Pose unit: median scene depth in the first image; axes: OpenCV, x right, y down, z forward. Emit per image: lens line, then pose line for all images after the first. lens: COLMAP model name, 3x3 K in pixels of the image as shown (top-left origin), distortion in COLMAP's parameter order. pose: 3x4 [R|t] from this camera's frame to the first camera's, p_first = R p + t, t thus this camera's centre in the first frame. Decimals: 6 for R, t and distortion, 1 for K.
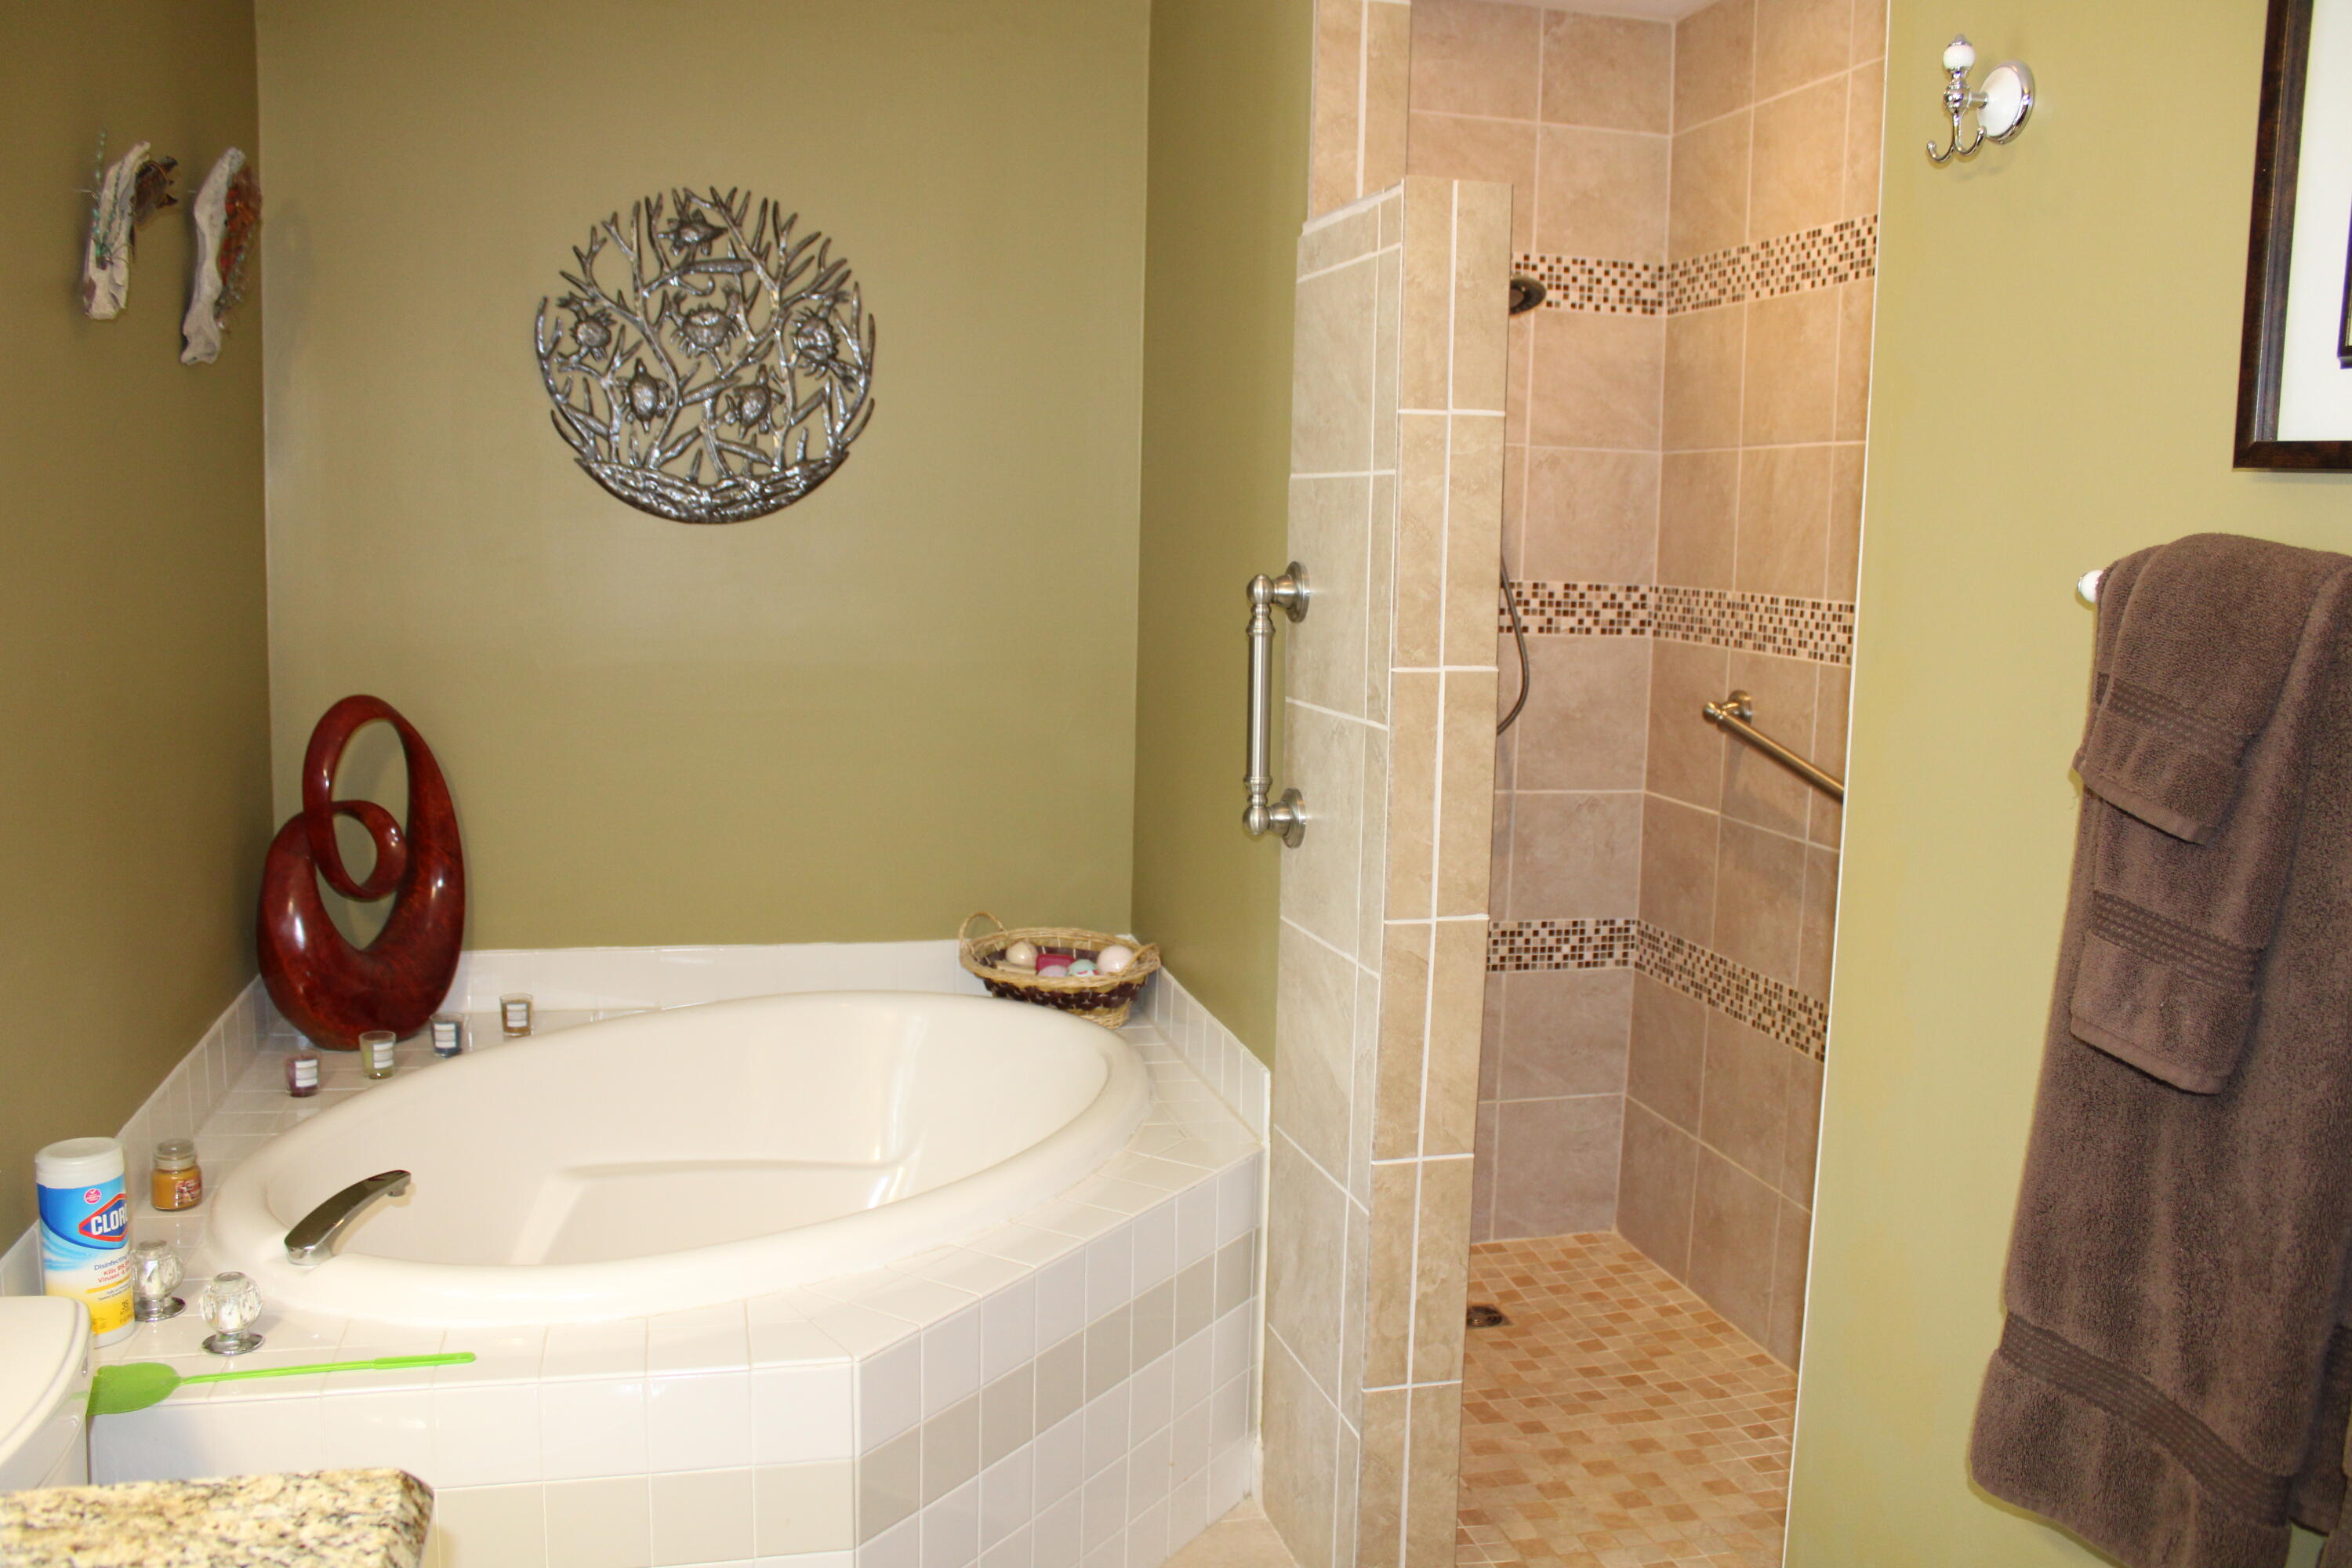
lens RADIAL K [[1964.9, 0, 1177.4], [0, 1964.9, 786.9], [0, 0, 1]] dist [-0.162533, 0.149248]
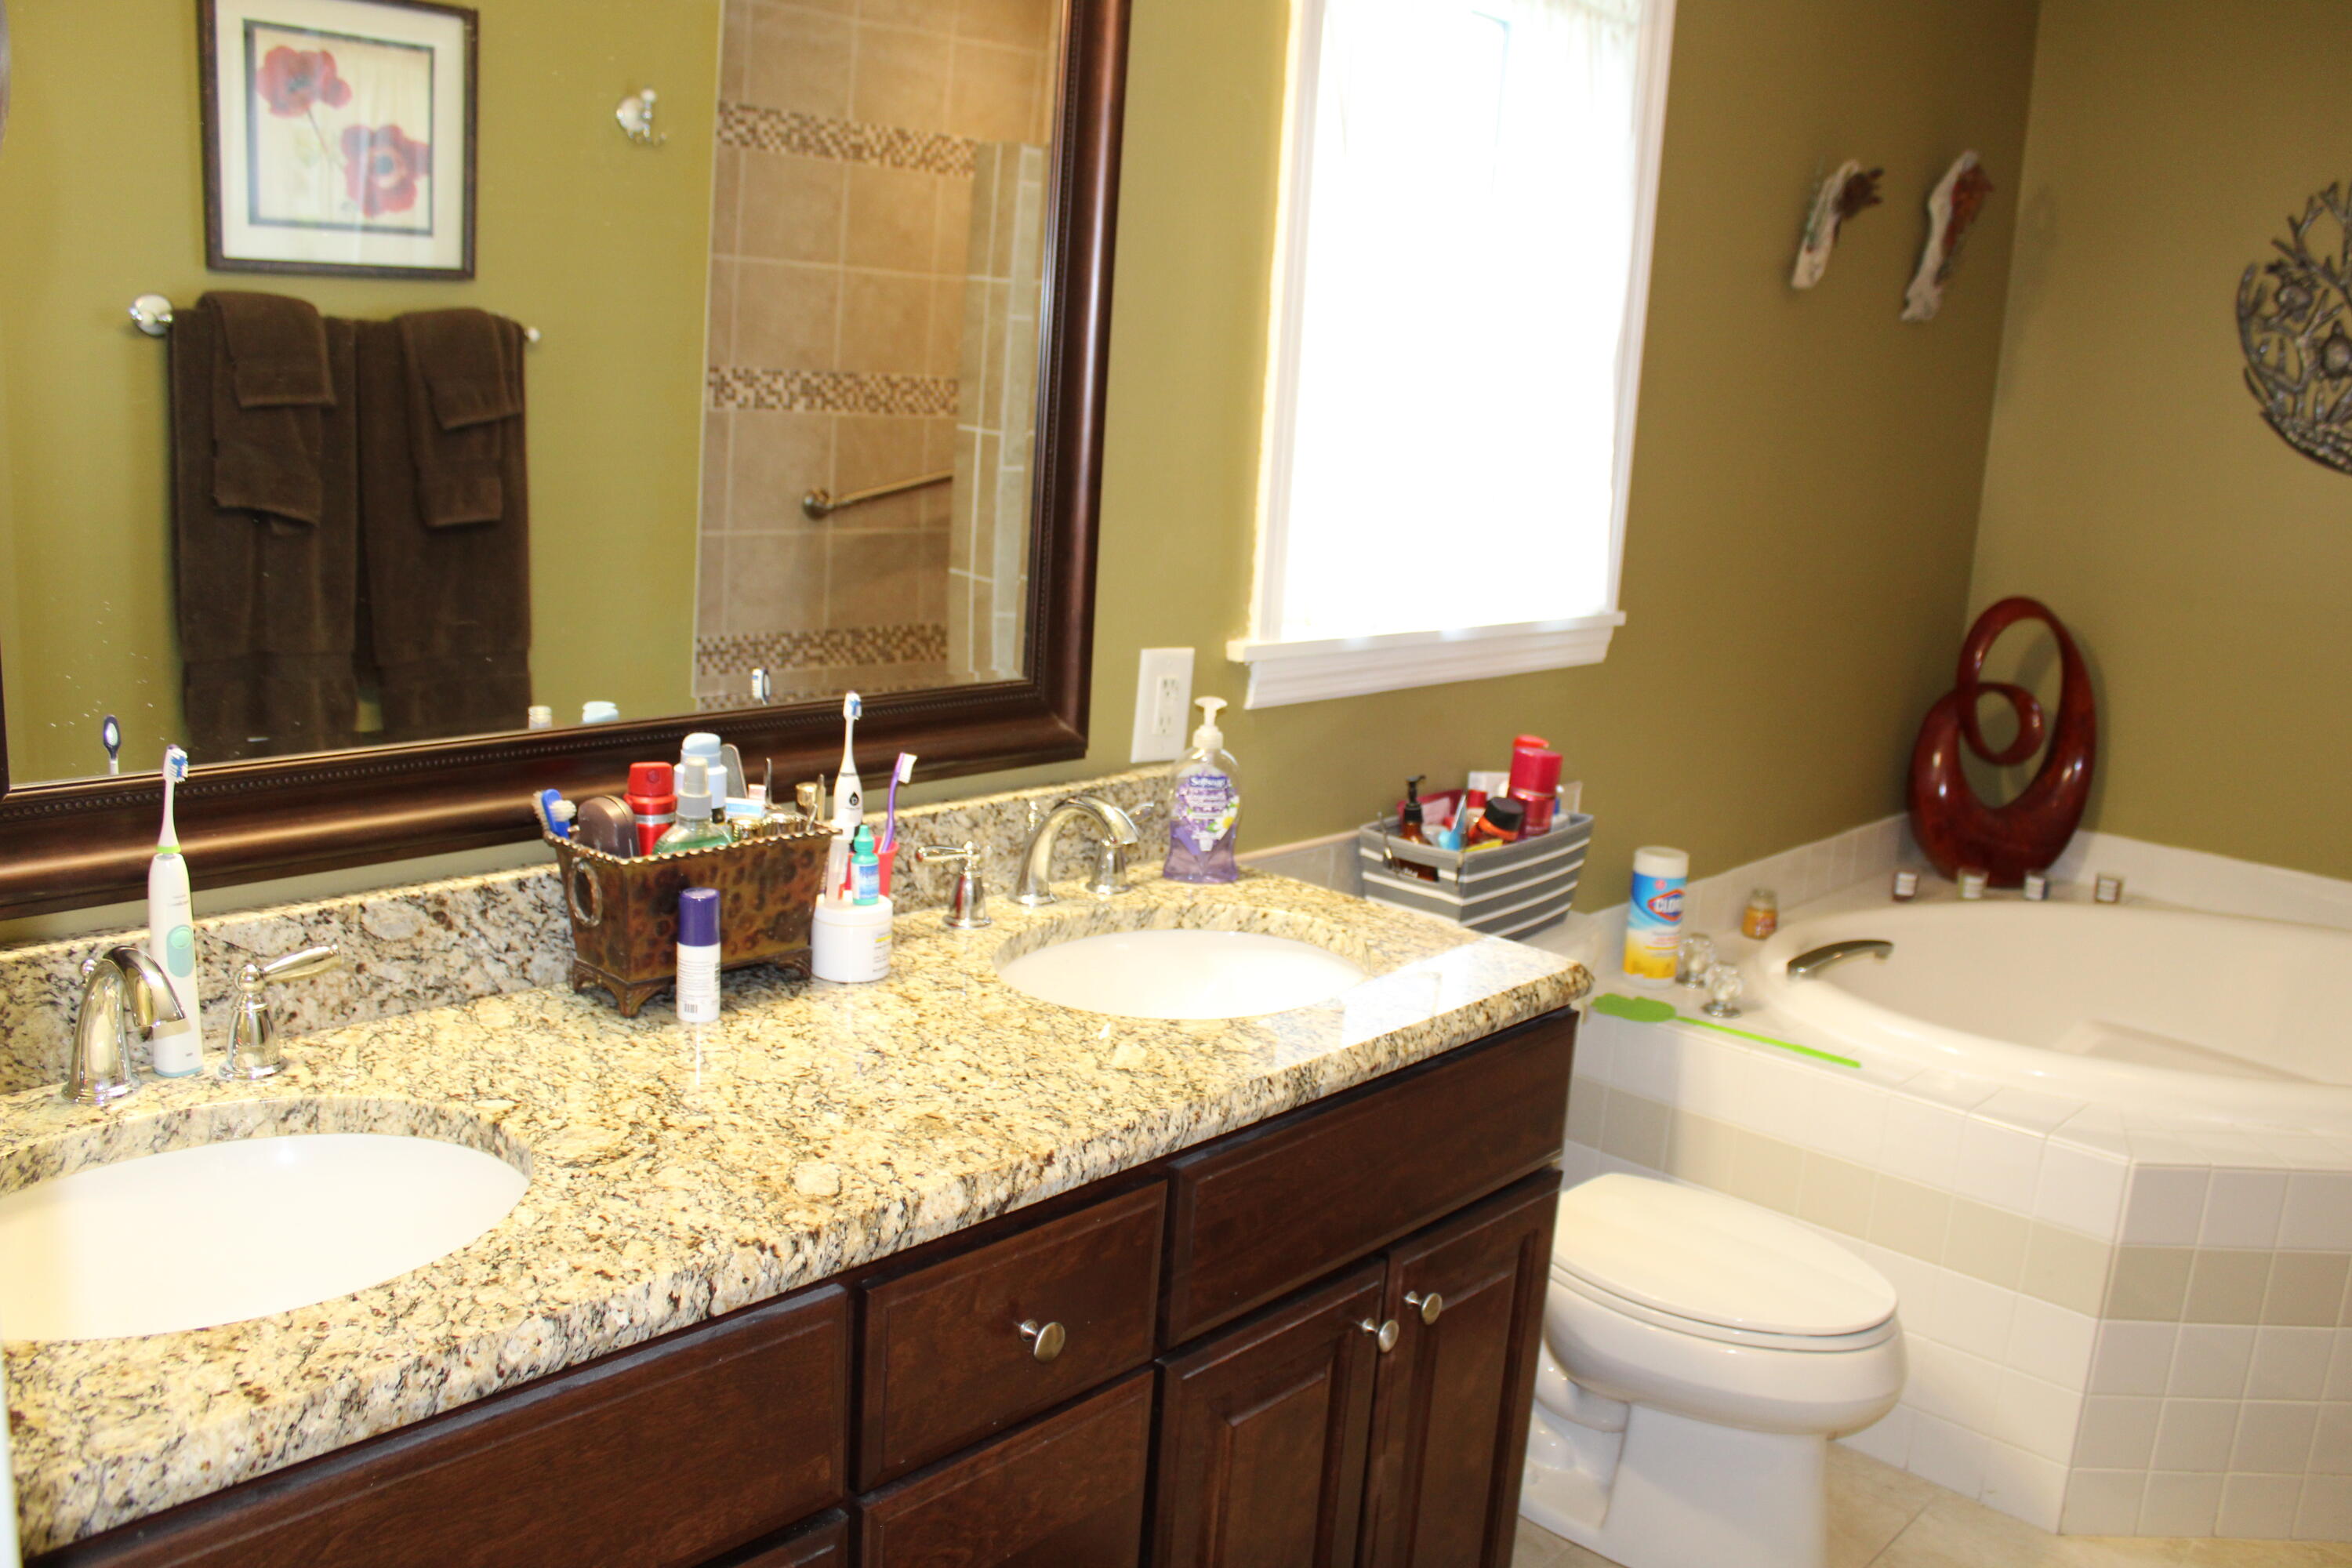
lens RADIAL K [[1964.9, 0, 1183.6], [0, 1964.9, 779.4], [0, 0, 1]] dist [-0.162533, 0.149248]
pose [[0.553154, 0.176860, -0.814089, 0.323594], [-0.159177, 0.981639, 0.105104, 0.026136], [0.817730, 0.071445, 0.571150, -0.130102]]
